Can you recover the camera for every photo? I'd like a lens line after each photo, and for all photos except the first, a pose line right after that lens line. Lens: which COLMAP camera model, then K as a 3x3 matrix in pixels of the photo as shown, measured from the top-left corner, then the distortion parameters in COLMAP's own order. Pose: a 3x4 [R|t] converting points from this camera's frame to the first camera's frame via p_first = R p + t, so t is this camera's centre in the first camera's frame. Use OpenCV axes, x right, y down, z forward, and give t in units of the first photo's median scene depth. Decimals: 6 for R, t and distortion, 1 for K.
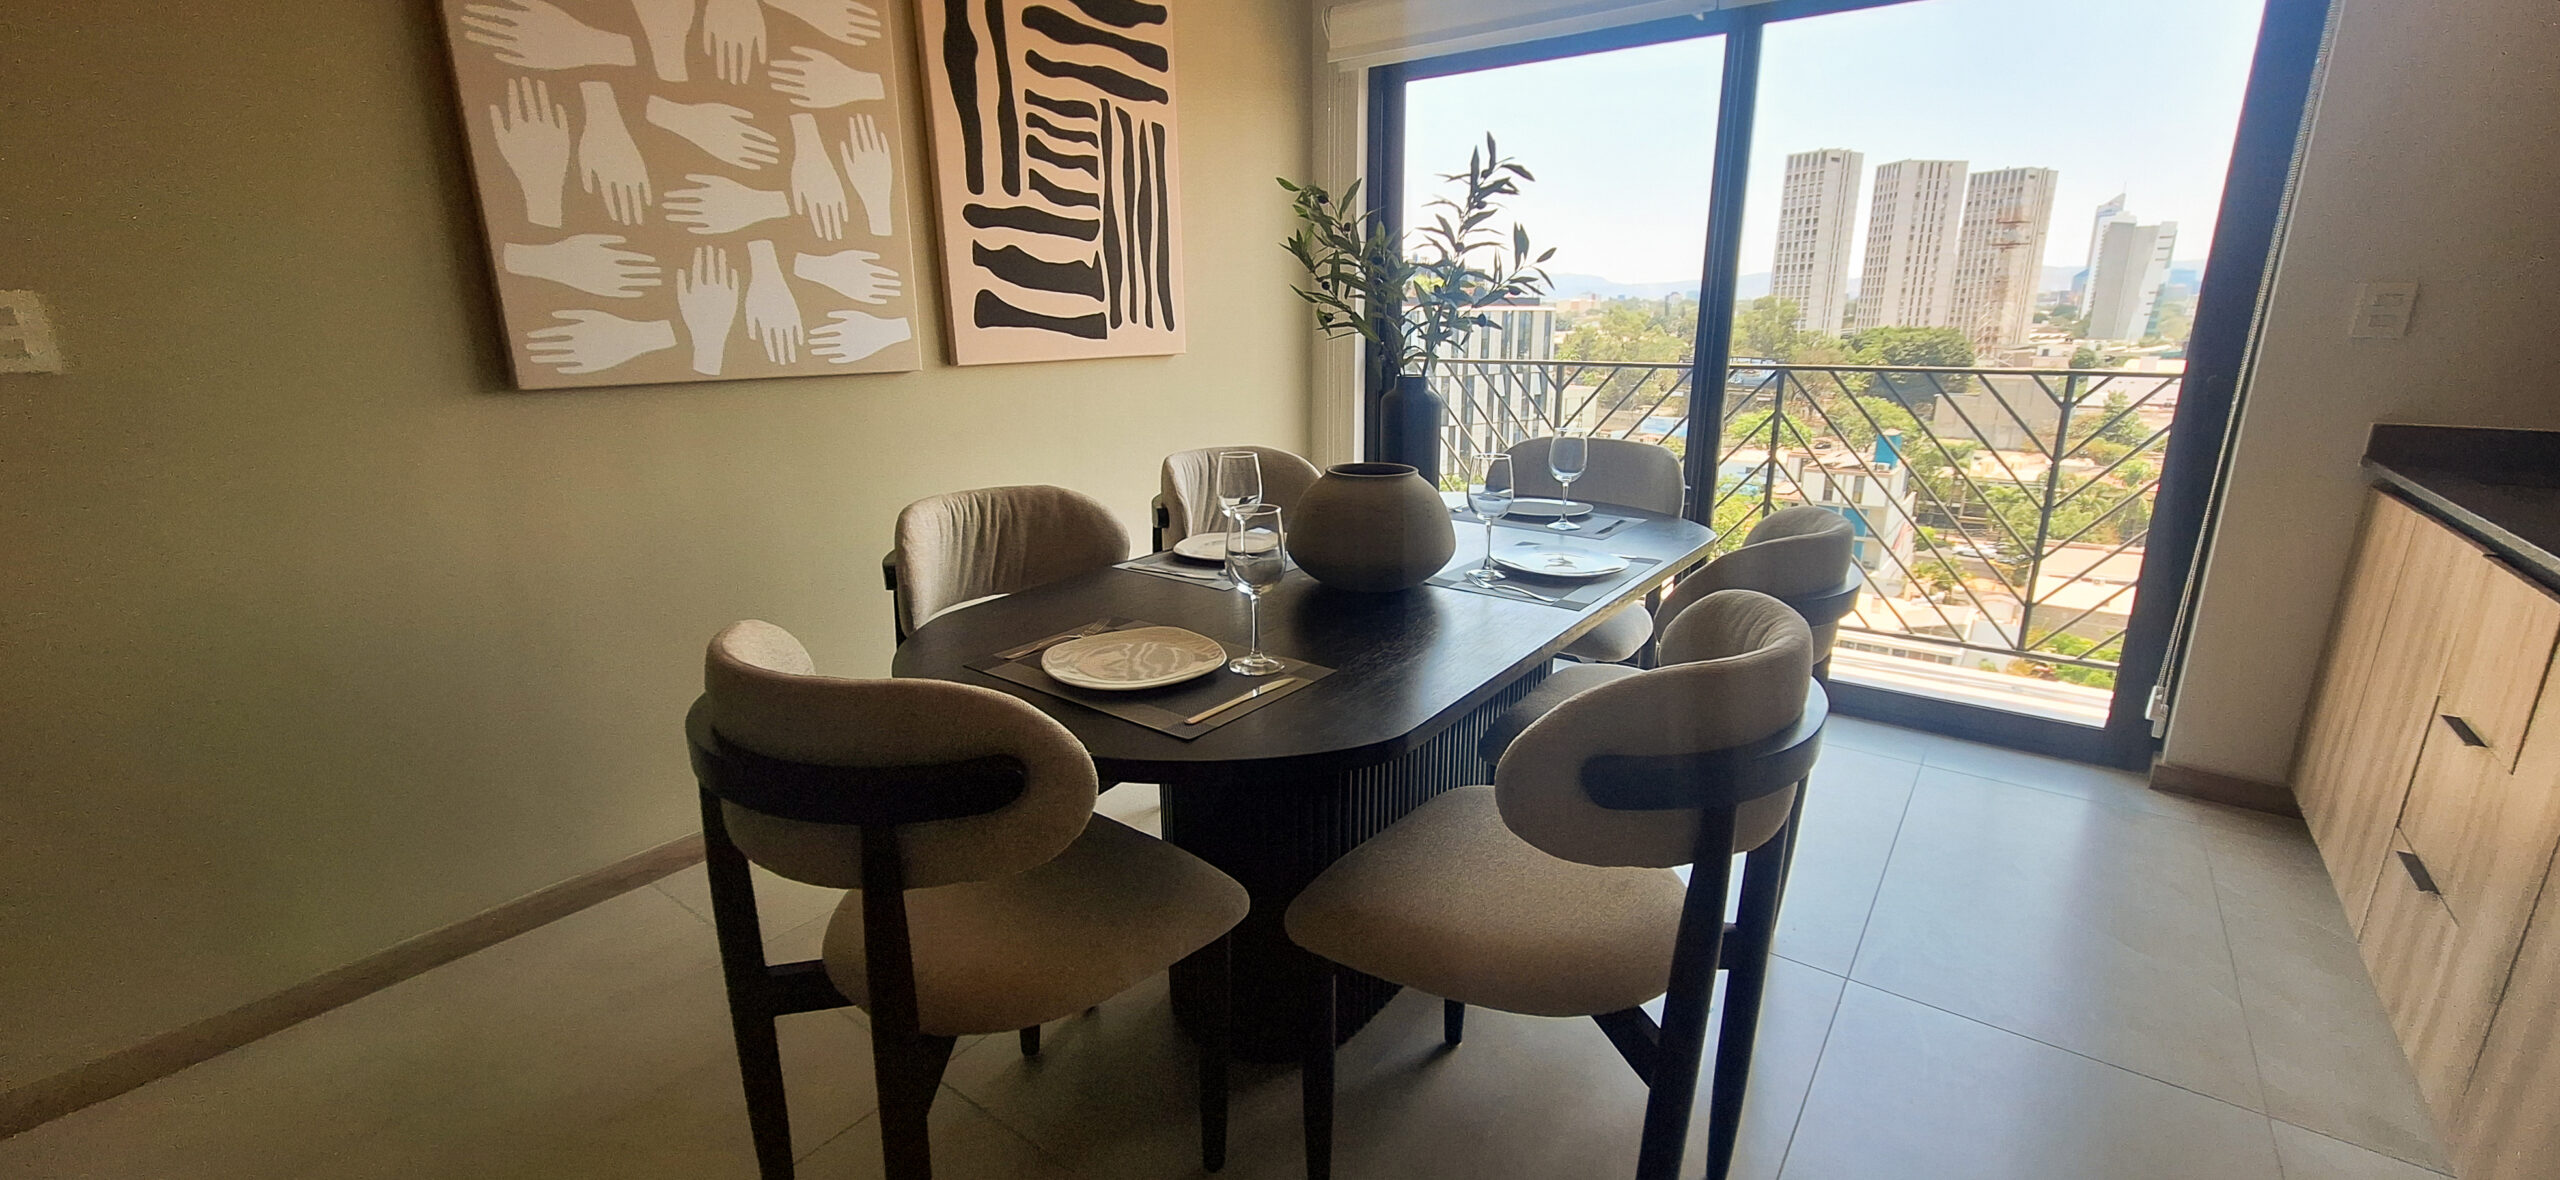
lens RADIAL K [[1016.8, 0, 1291.5], [0, 1016.8, 600.2], [0, 0, 1]] dist [-0.000065, 0.000076]
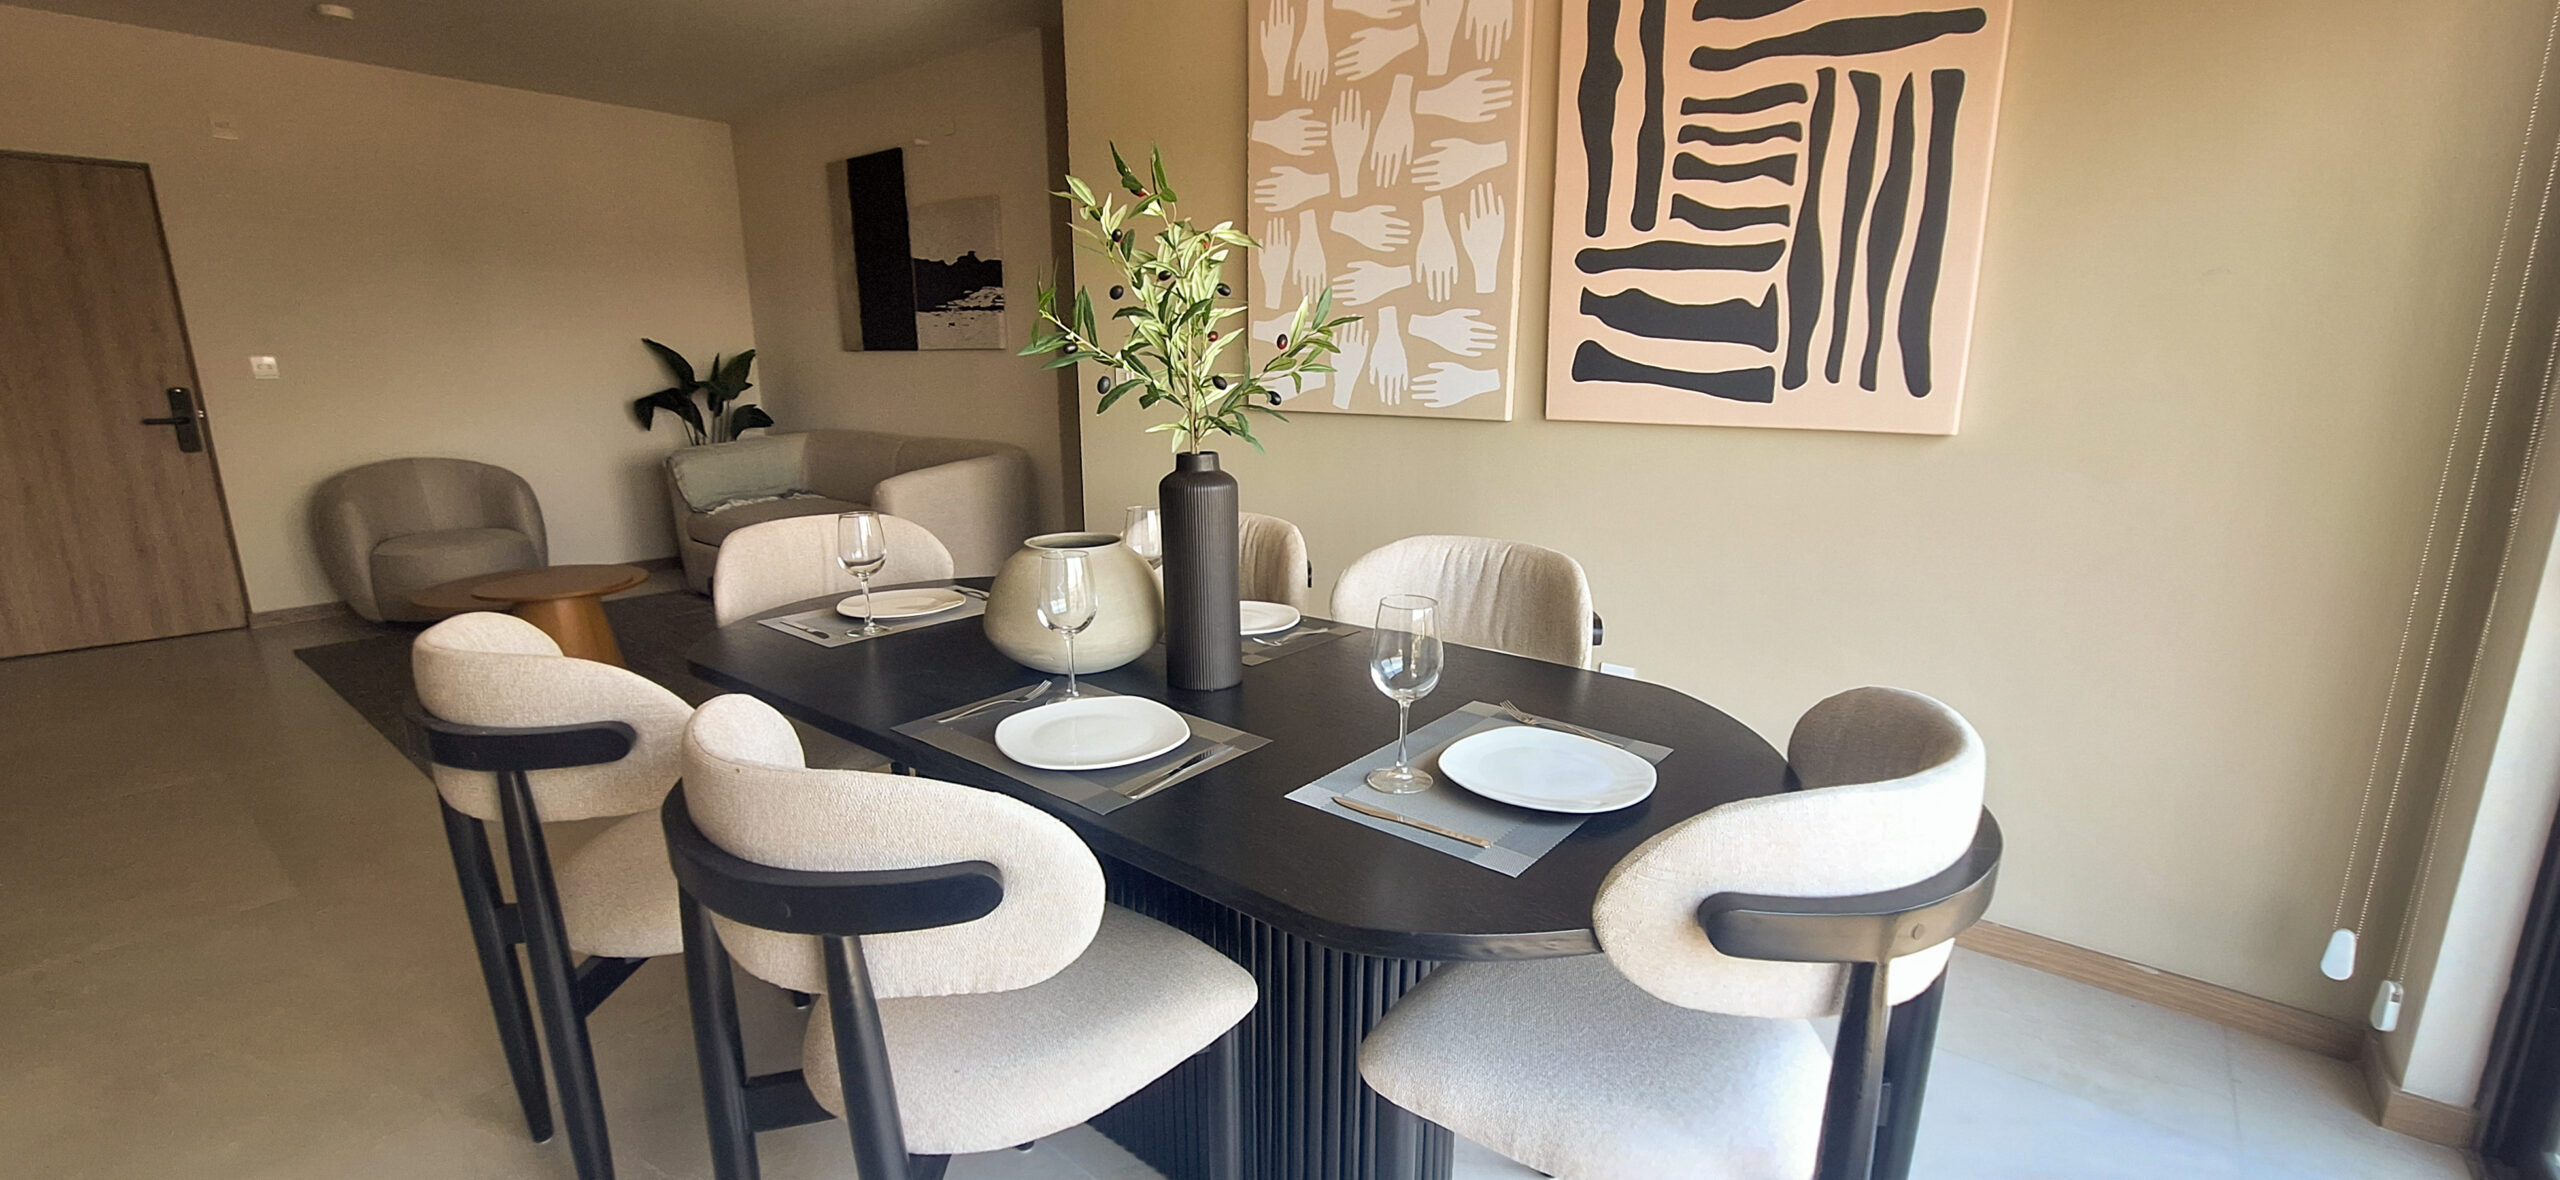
lens RADIAL K [[1016.8, 0, 1283.5], [0, 1016.8, 588.6], [0, 0, 1]] dist [-0.000065, 0.000076]
pose [[-0.041597, 0.226155, -0.973203, 0.646966], [-0.272187, 0.934640, 0.228828, -0.233224], [0.961345, 0.274412, 0.022678, 0.783143]]
